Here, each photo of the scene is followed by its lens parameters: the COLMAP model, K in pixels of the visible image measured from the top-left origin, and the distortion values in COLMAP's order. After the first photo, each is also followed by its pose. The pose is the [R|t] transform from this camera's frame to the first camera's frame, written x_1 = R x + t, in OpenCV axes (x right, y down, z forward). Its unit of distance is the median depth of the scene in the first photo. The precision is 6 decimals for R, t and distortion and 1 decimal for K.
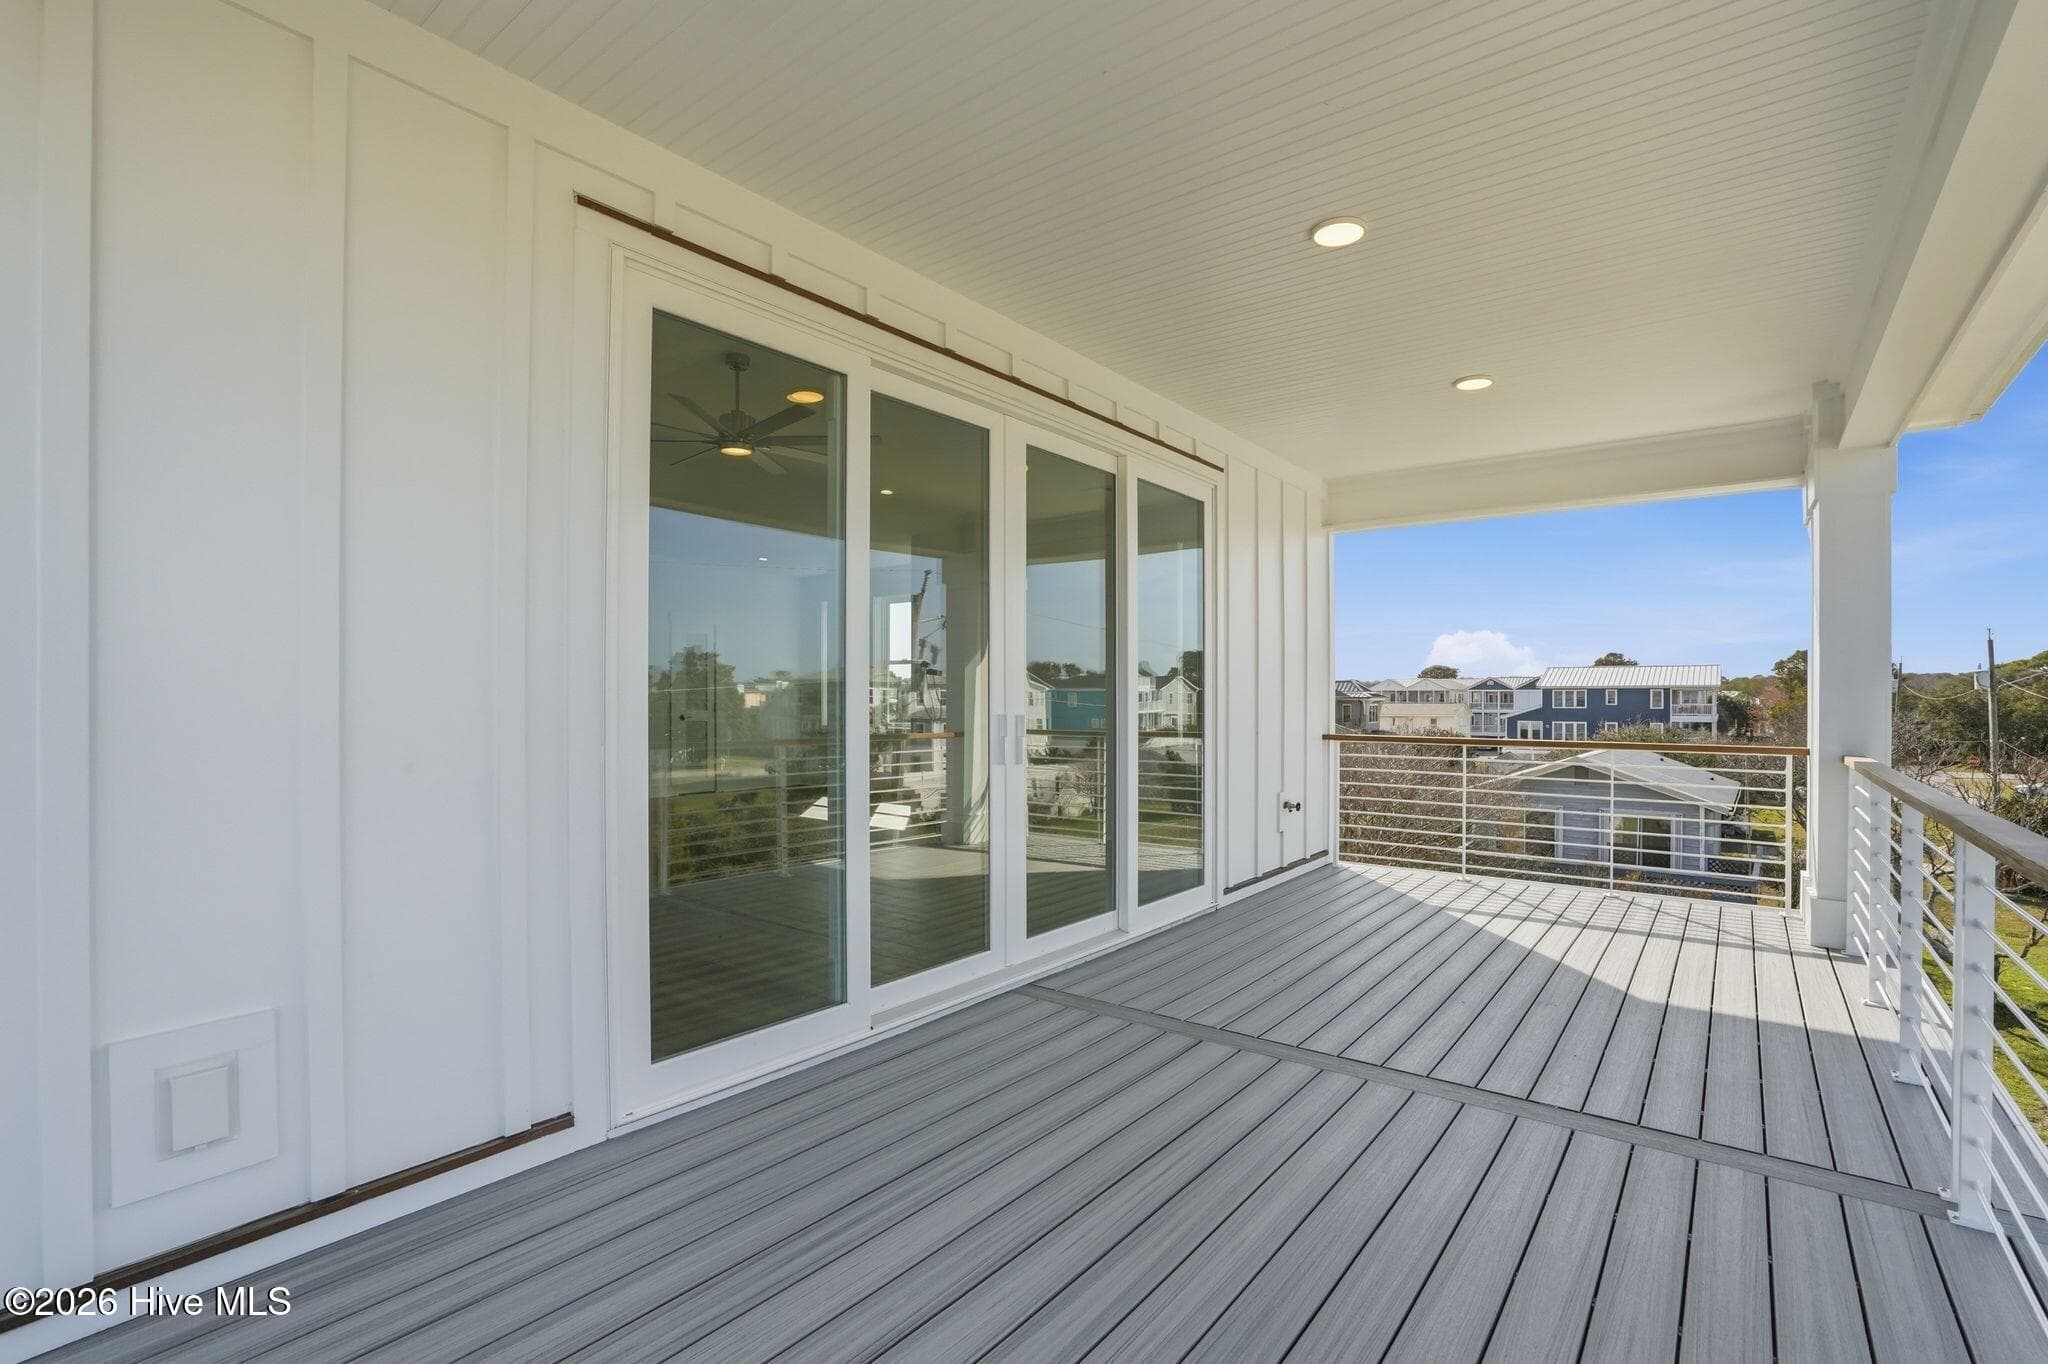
lens RADIAL K [[941.3, 0, 1017.4], [0, 941.3, 677.0], [0, 0, 1]] dist [-0.025893, 0.000145]
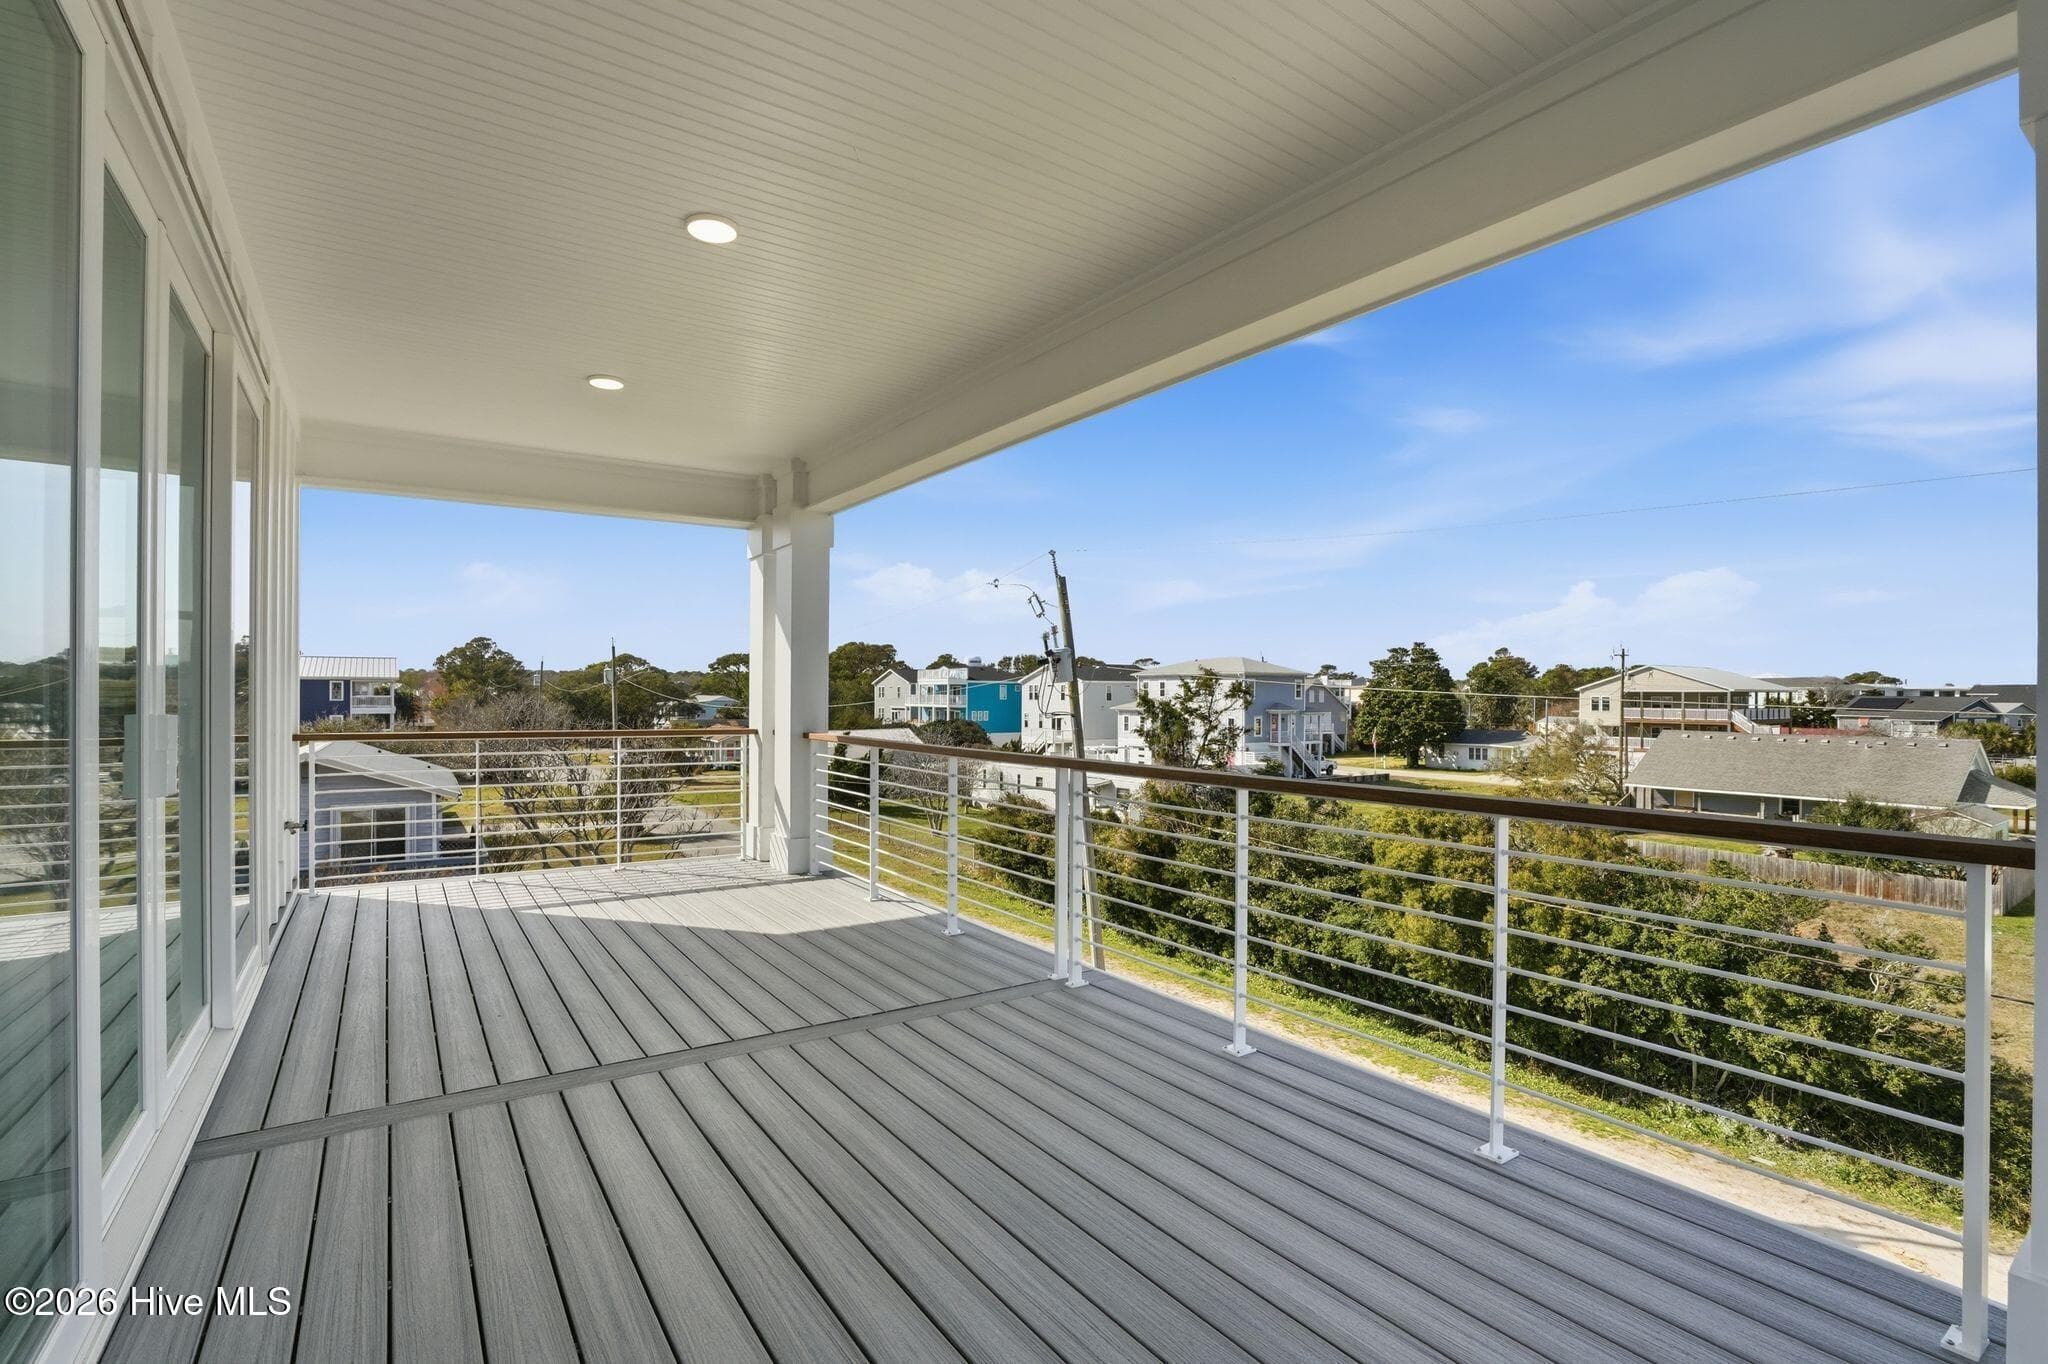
lens RADIAL K [[941.3, 0, 973.6], [0, 941.3, 709.9], [0, 0, 1]] dist [-0.025893, 0.000145]
pose [[0.334998, -0.015966, 0.942084, -0.228087], [-0.026000, 0.999319, 0.026182, 0.002783], [-0.941860, -0.033265, 0.334354, 0.177176]]
